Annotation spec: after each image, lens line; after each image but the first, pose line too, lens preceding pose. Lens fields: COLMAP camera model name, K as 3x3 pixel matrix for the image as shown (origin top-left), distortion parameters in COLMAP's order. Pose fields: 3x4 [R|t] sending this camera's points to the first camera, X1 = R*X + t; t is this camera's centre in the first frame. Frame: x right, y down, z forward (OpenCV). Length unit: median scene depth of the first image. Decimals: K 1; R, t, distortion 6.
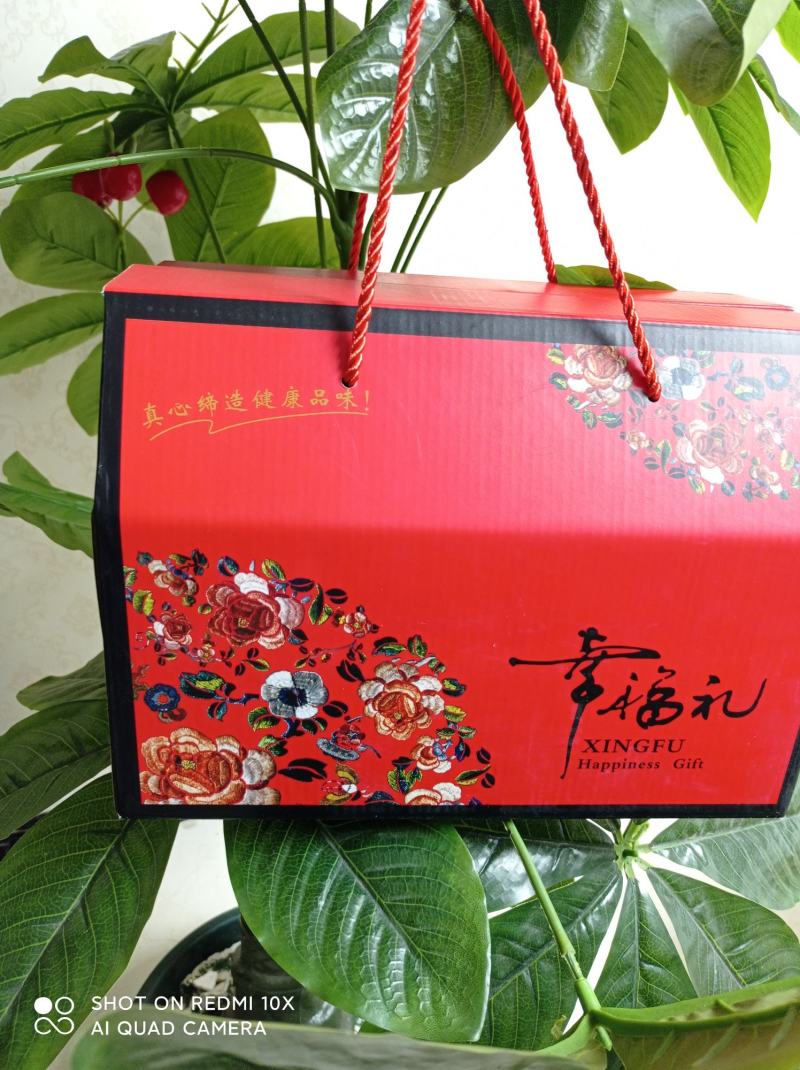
lens RADIAL K [[814.5, 0, 405.5], [0, 814.5, 537.5], [0, 0, 1]] dist [-0.004542, 0.002582]
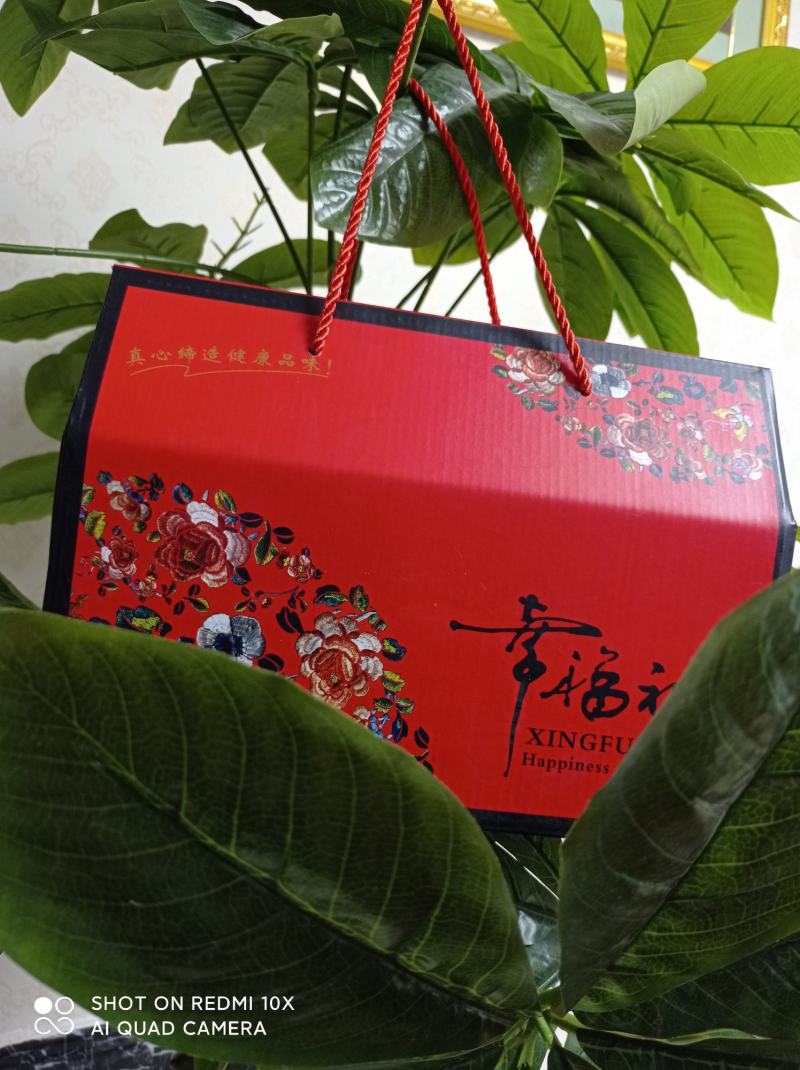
lens RADIAL K [[814.5, 0, 405.5], [0, 814.5, 537.5], [0, 0, 1]] dist [-0.004542, 0.002582]
pose [[0.998211, 0.059431, 0.006542, 0.061350], [-0.052883, 0.928644, -0.367184, 0.433214], [-0.027897, 0.366181, 0.930125, 0.035193]]
